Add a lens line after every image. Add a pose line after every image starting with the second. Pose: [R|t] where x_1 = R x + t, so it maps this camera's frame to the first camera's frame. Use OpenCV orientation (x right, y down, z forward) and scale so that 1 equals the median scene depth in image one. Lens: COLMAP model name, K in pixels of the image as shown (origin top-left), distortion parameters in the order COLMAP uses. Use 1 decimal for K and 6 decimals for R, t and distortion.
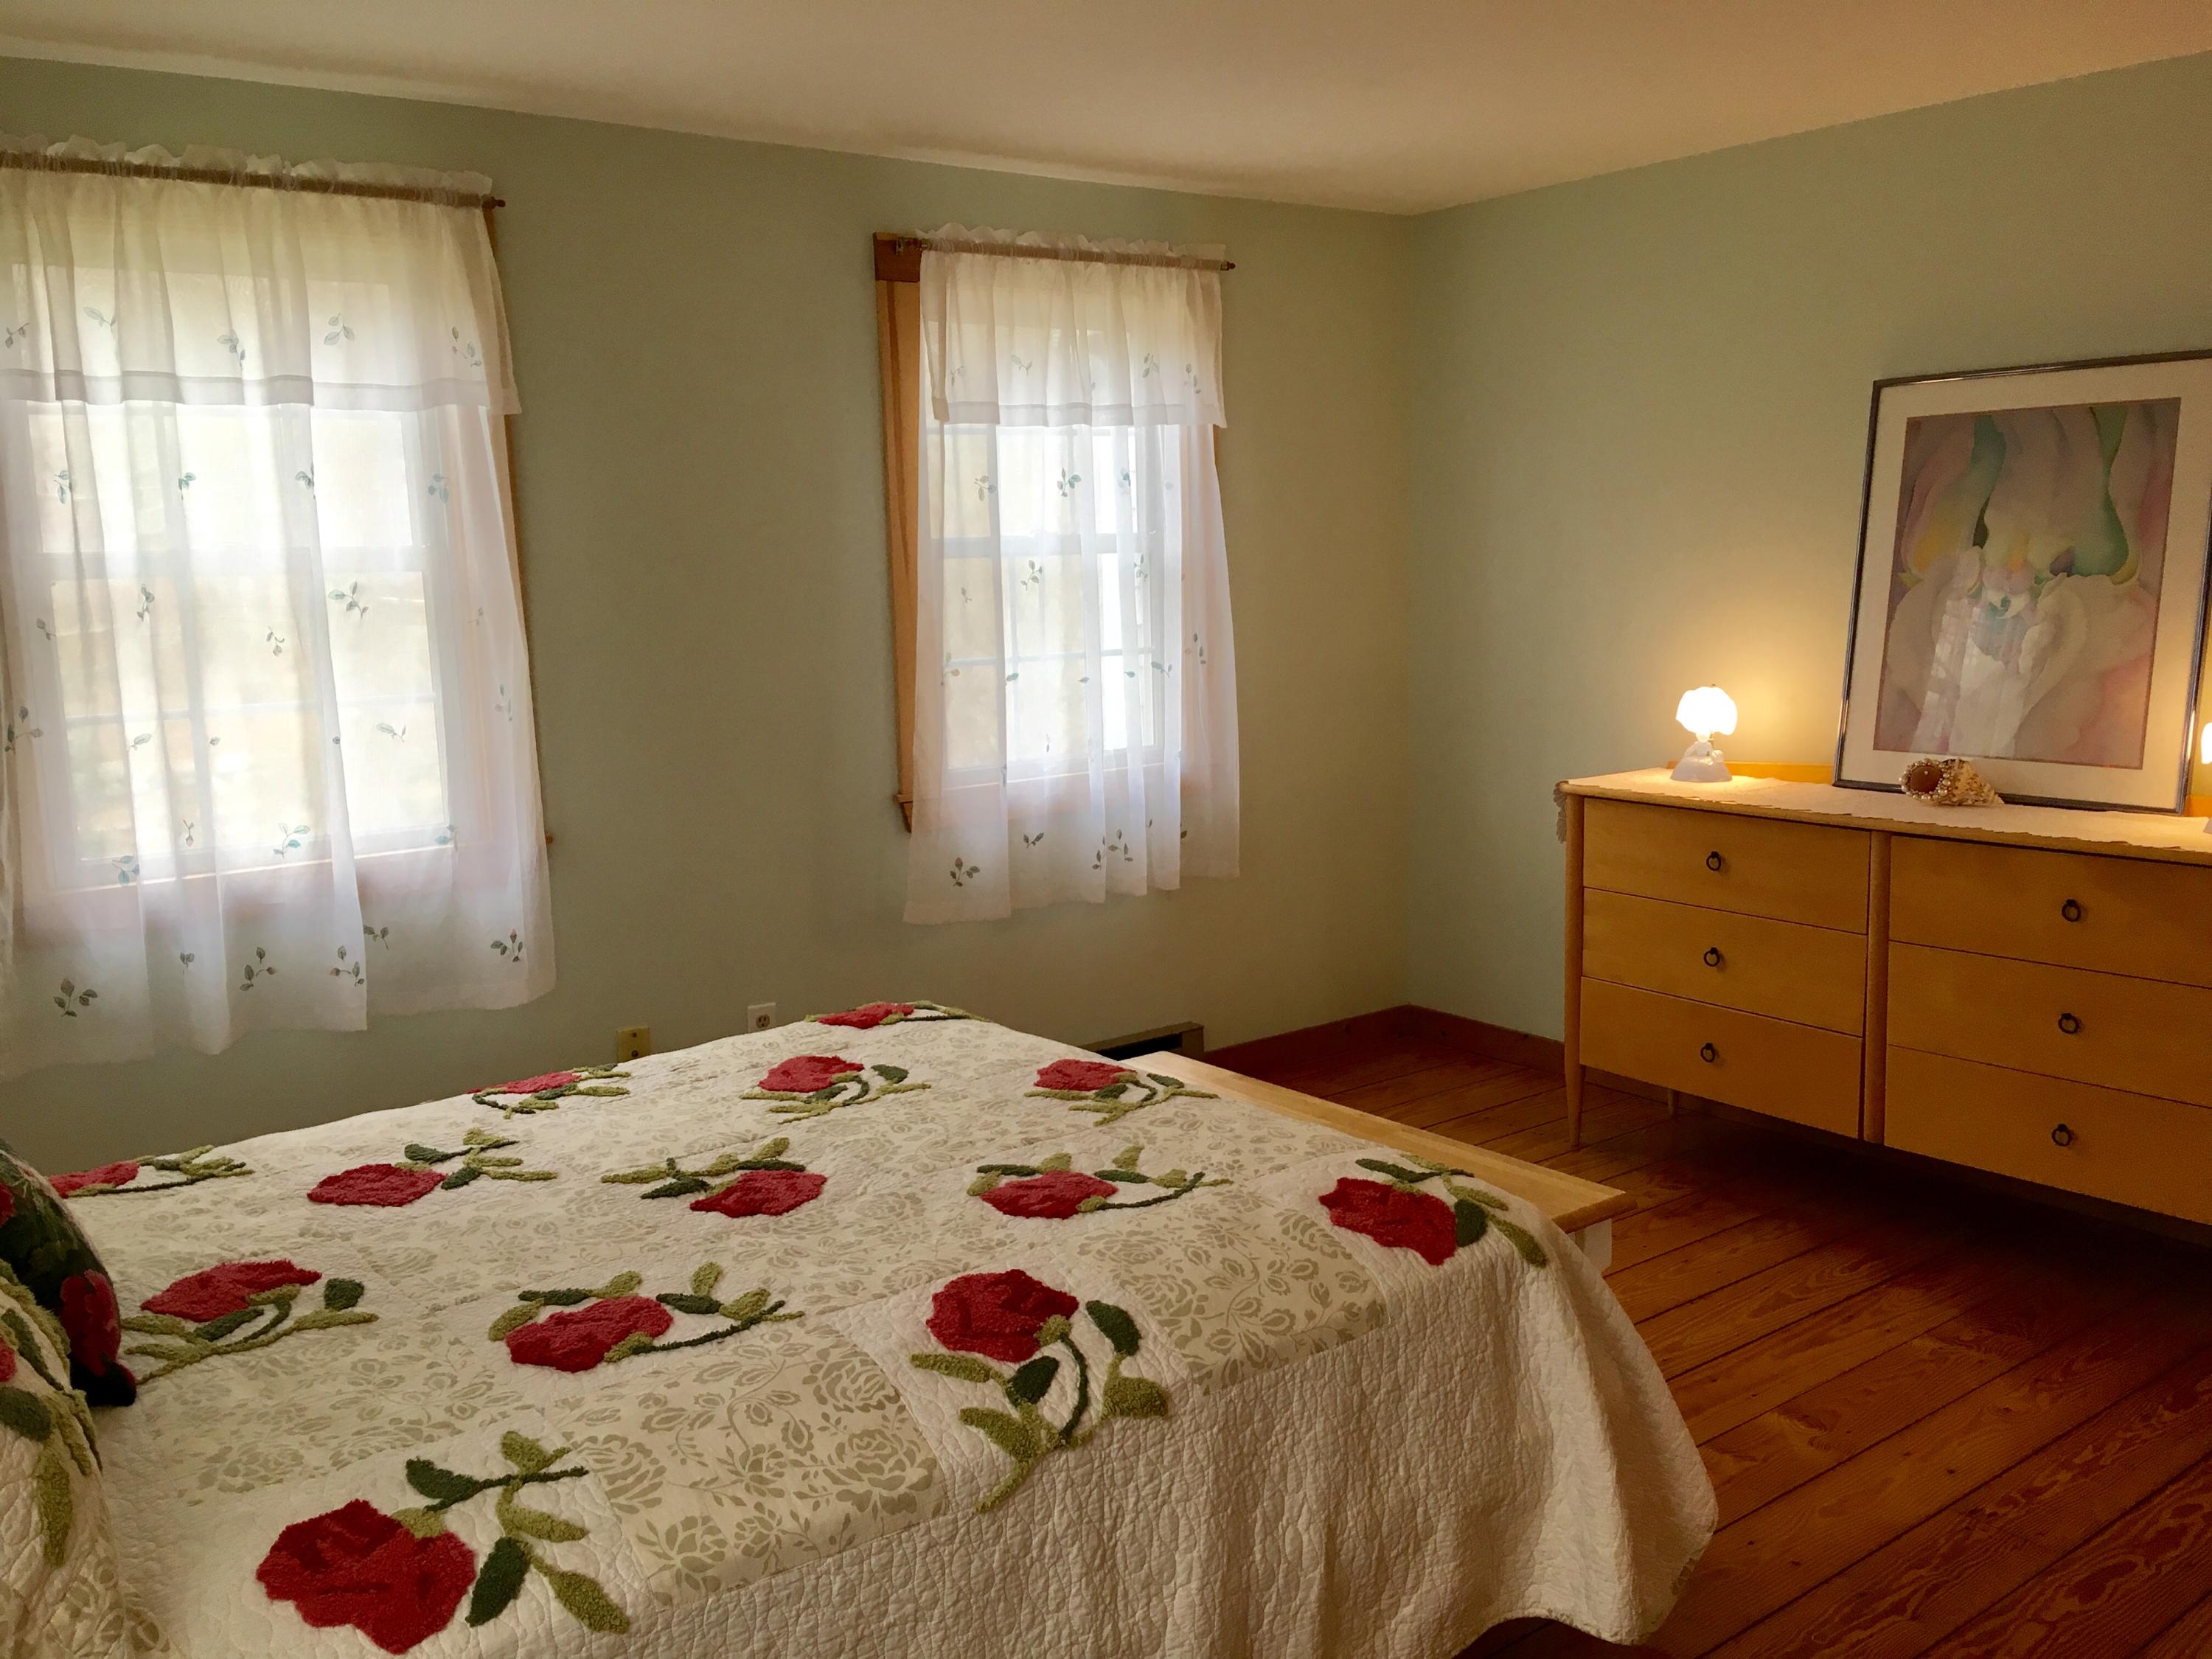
lens RADIAL K [[1863.1, 0, 1096.3], [0, 1863.1, 832.1], [0, 0, 1]] dist [0.067142, -0.087113]
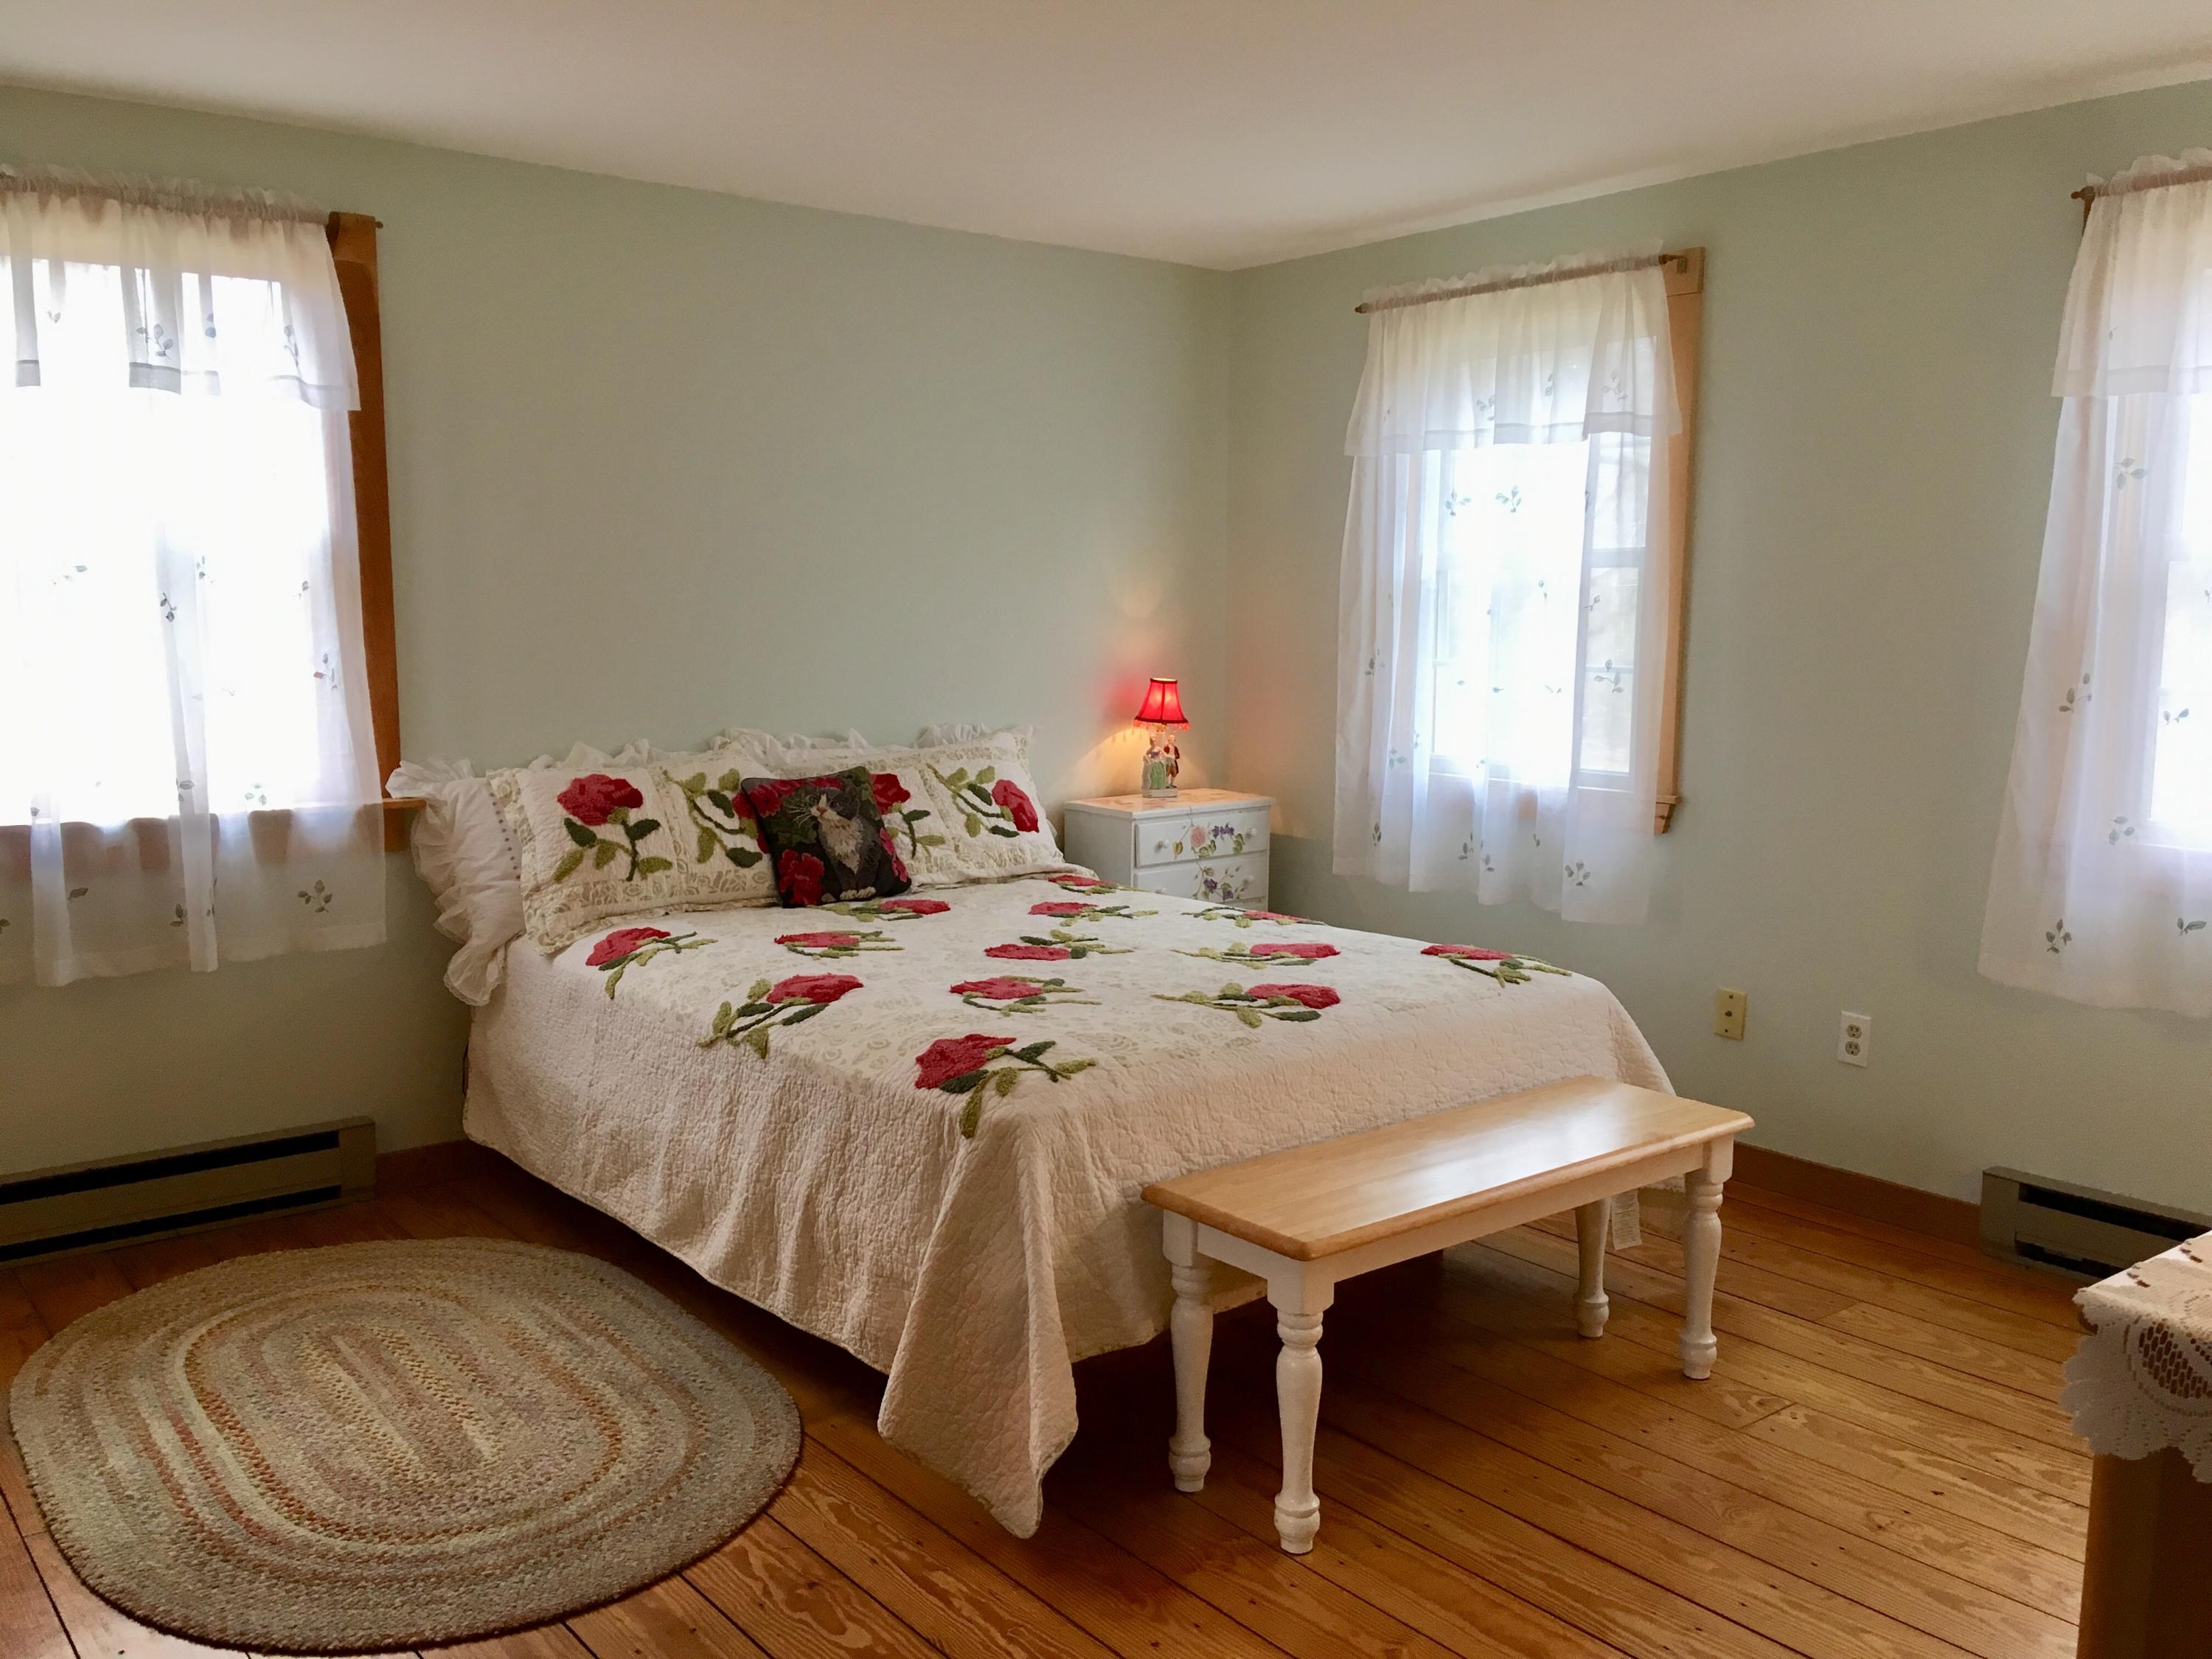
lens RADIAL K [[1863.1, 0, 1109.1], [0, 1863.1, 815.7], [0, 0, 1]] dist [0.067142, -0.087113]
pose [[0.026372, 0.143882, -0.989243, 0.993431], [-0.159273, 0.977551, 0.137936, -0.107141], [0.986882, 0.153922, 0.048697, 0.712458]]
